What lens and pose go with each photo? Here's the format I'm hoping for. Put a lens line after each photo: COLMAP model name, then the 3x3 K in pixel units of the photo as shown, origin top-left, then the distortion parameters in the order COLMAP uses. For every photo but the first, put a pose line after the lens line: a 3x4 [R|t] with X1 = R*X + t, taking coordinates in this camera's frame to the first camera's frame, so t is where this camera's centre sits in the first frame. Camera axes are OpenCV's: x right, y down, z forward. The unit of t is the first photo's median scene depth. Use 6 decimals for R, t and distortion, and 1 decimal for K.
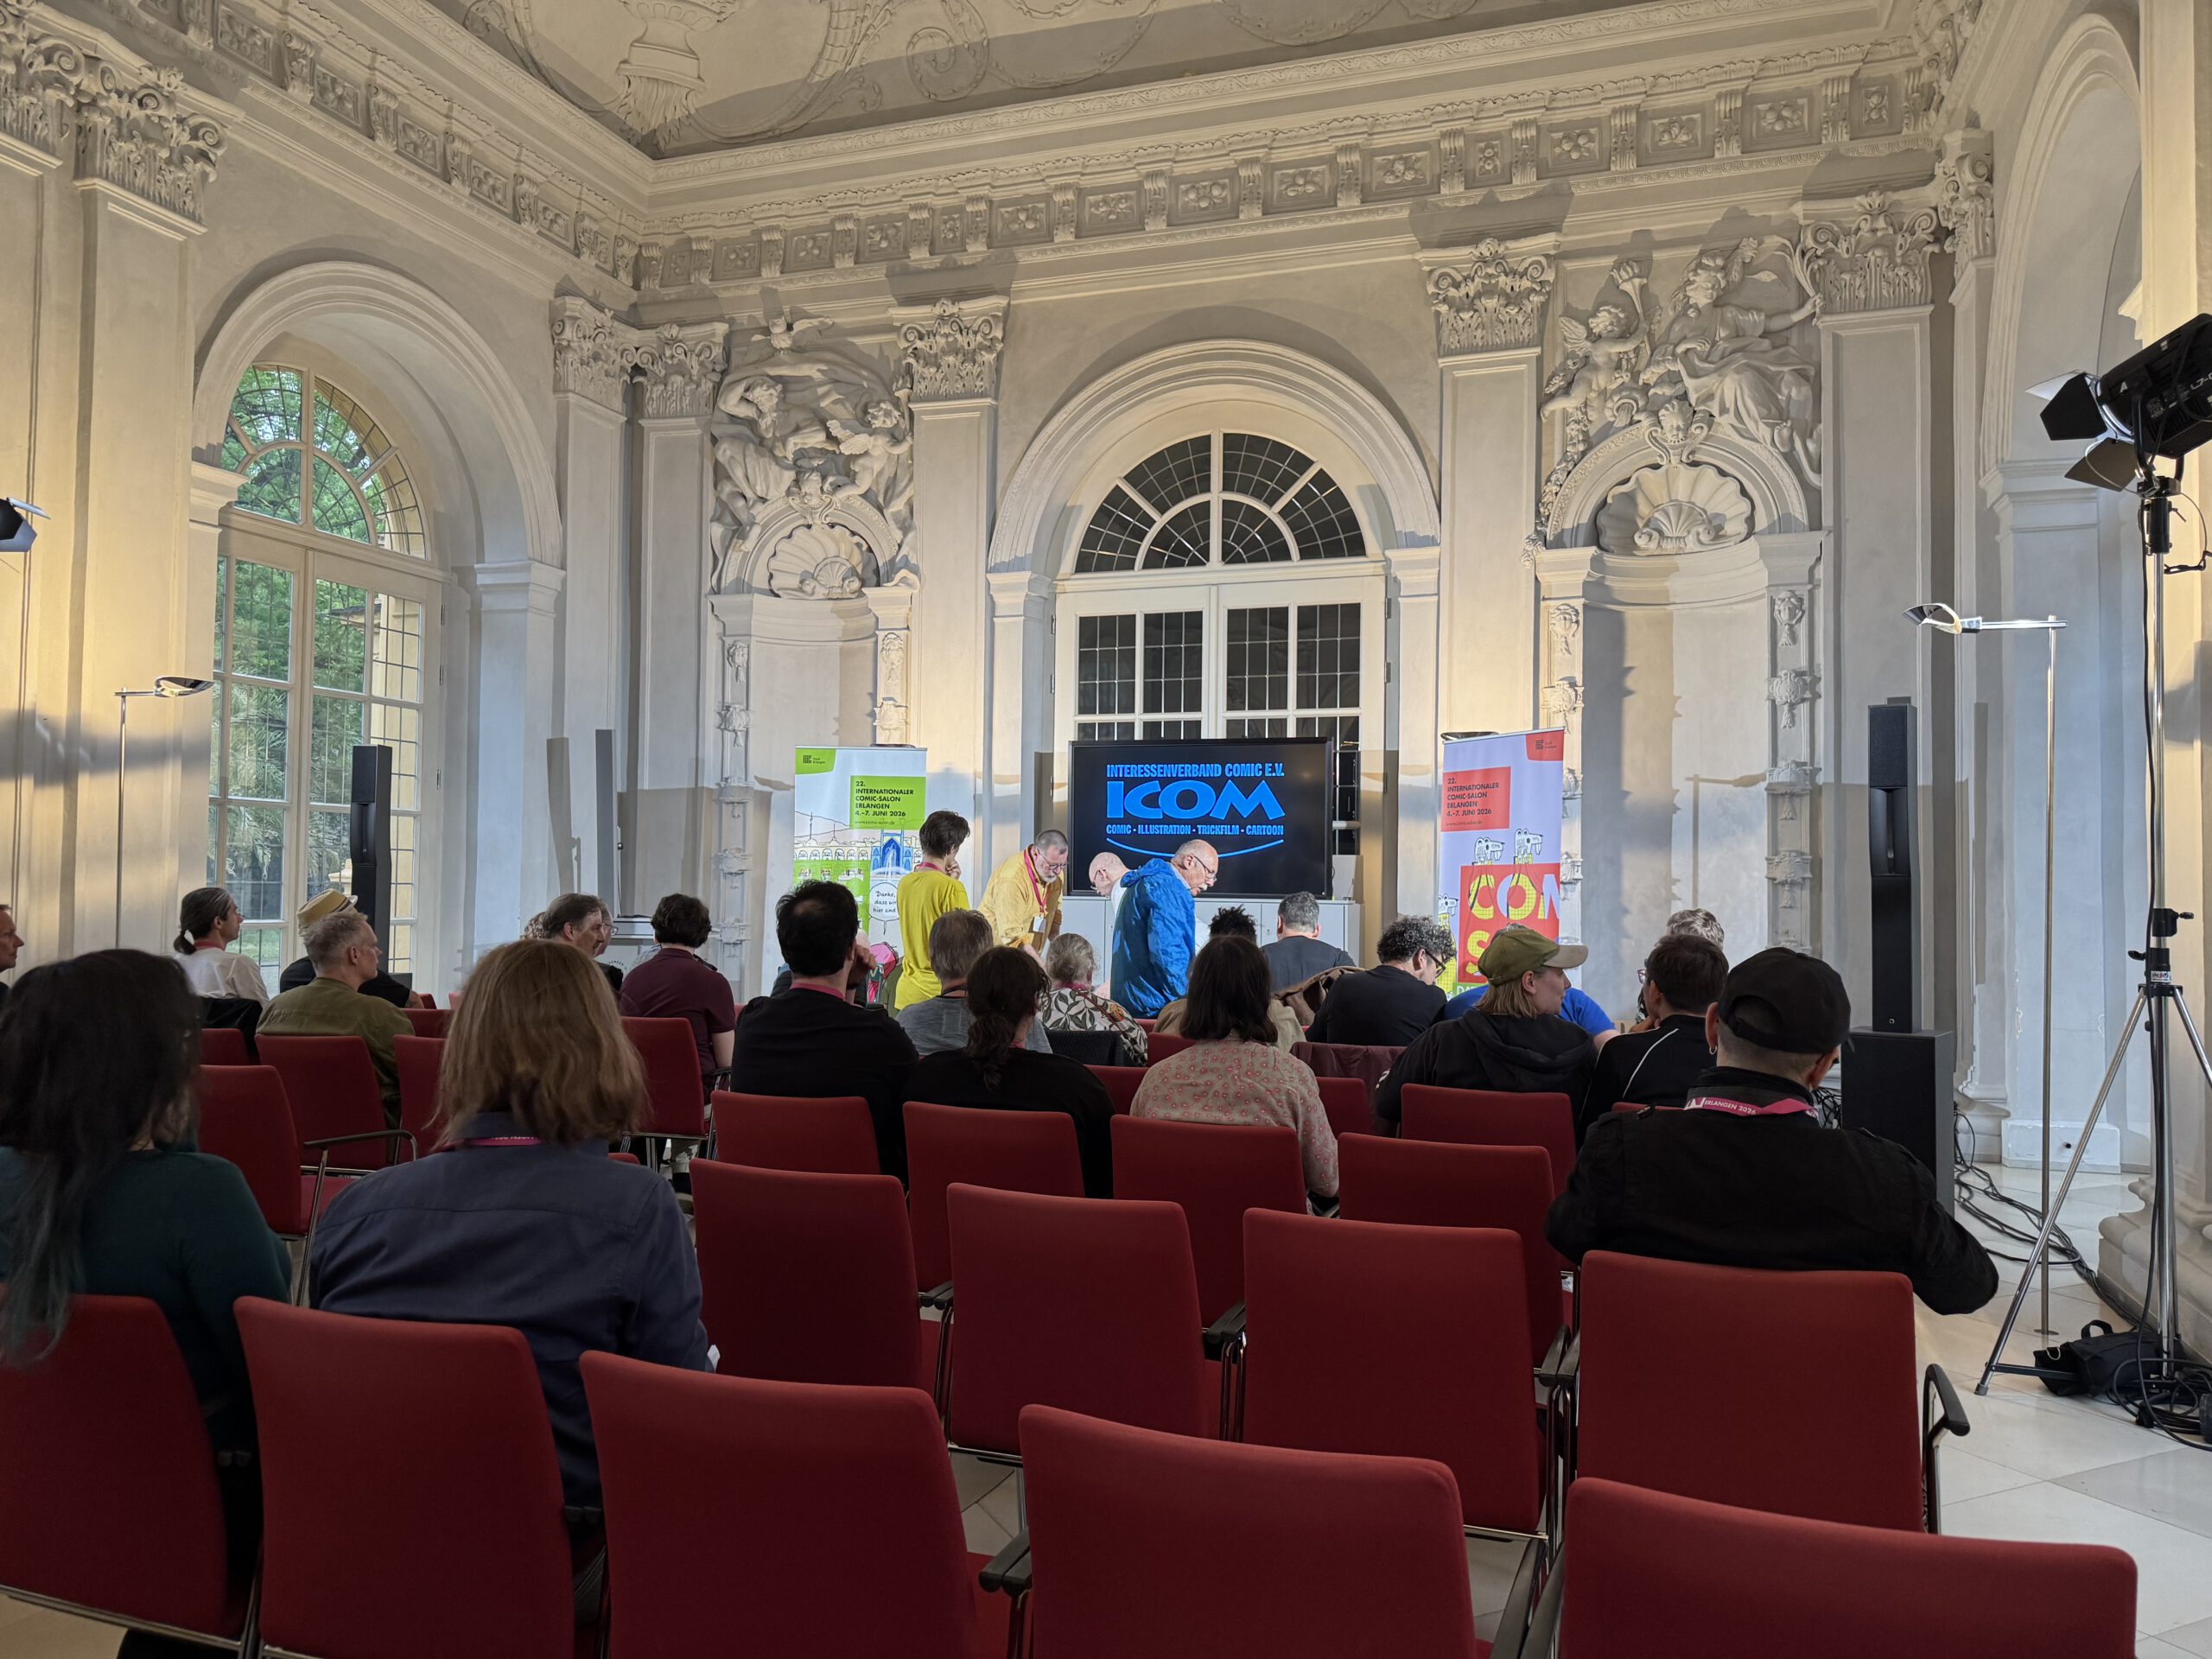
lens RADIAL K [[1576.7, 0, 1111.4], [0, 1576.7, 851.1], [0, 0, 1]] dist [0.113054, -0.199466]
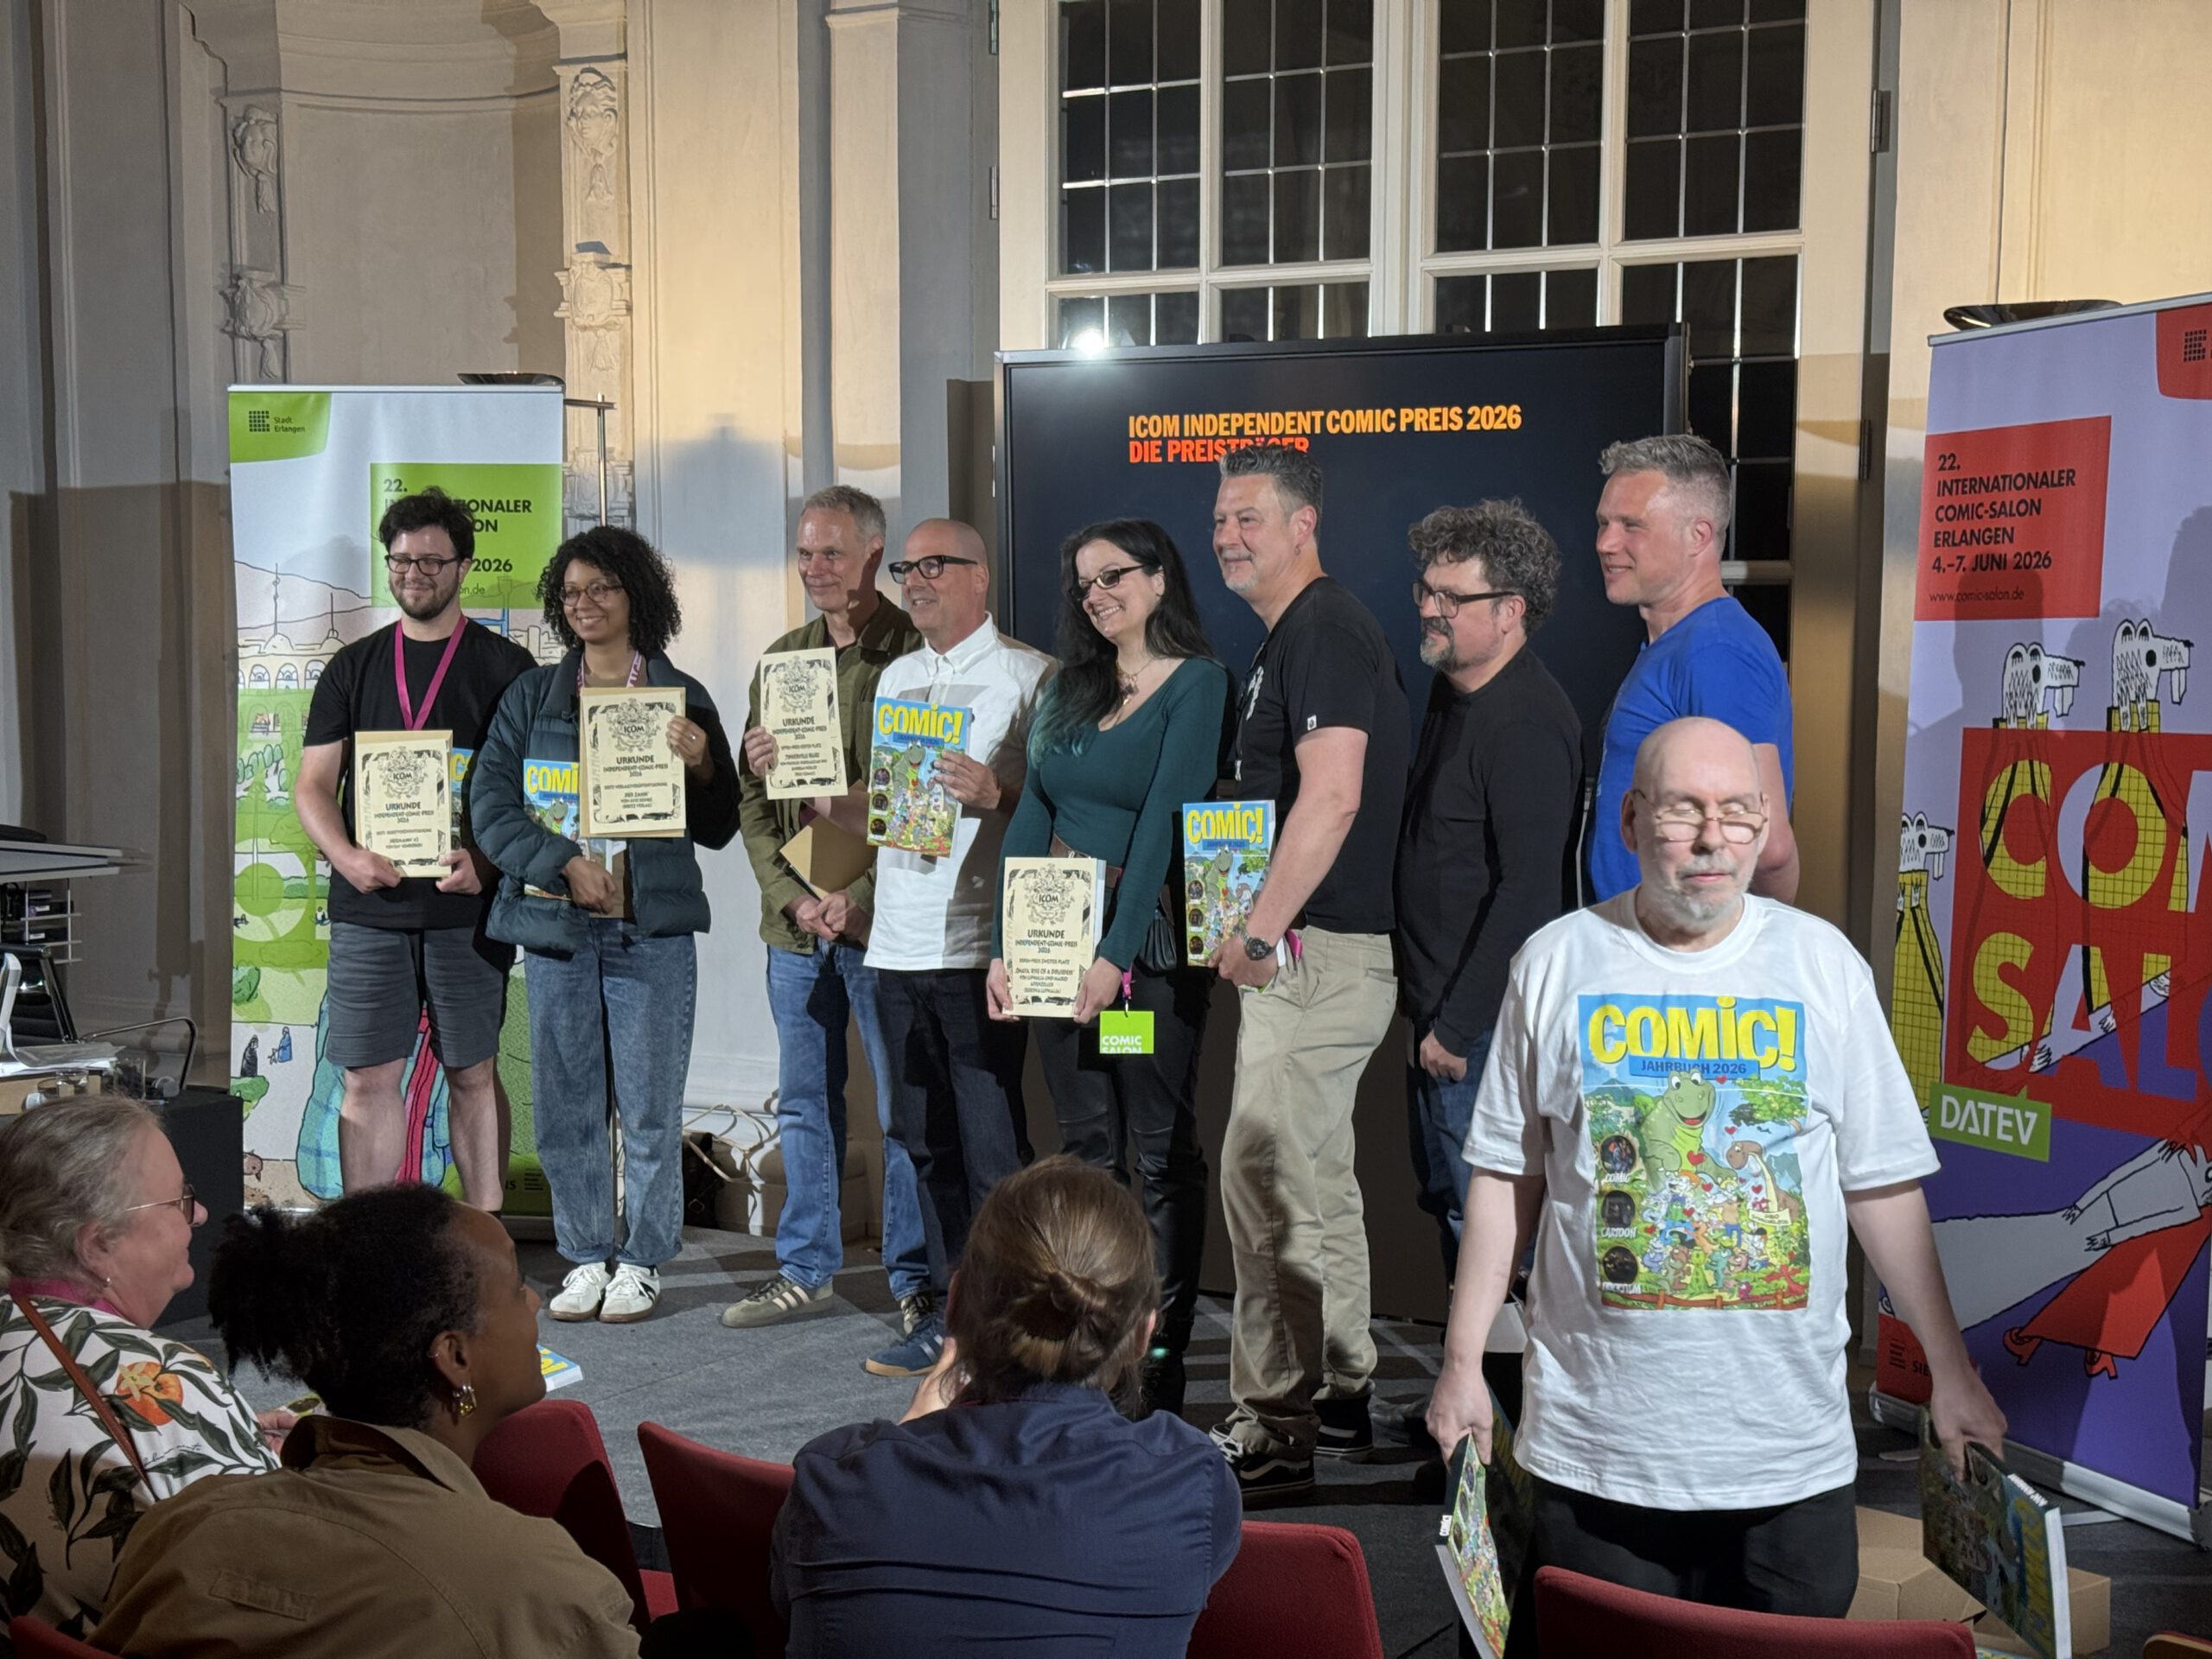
lens RADIAL K [[3158.8, 0, 1105.6], [0, 3158.8, 884.5], [0, 0, 1]] dist [0.112196, -0.143875]
pose [[0.978527, 0.008243, -0.205953, 0.146189], [0.015230, 0.993577, 0.112127, -0.027507], [0.205555, -0.112856, 0.972117, 0.262656]]
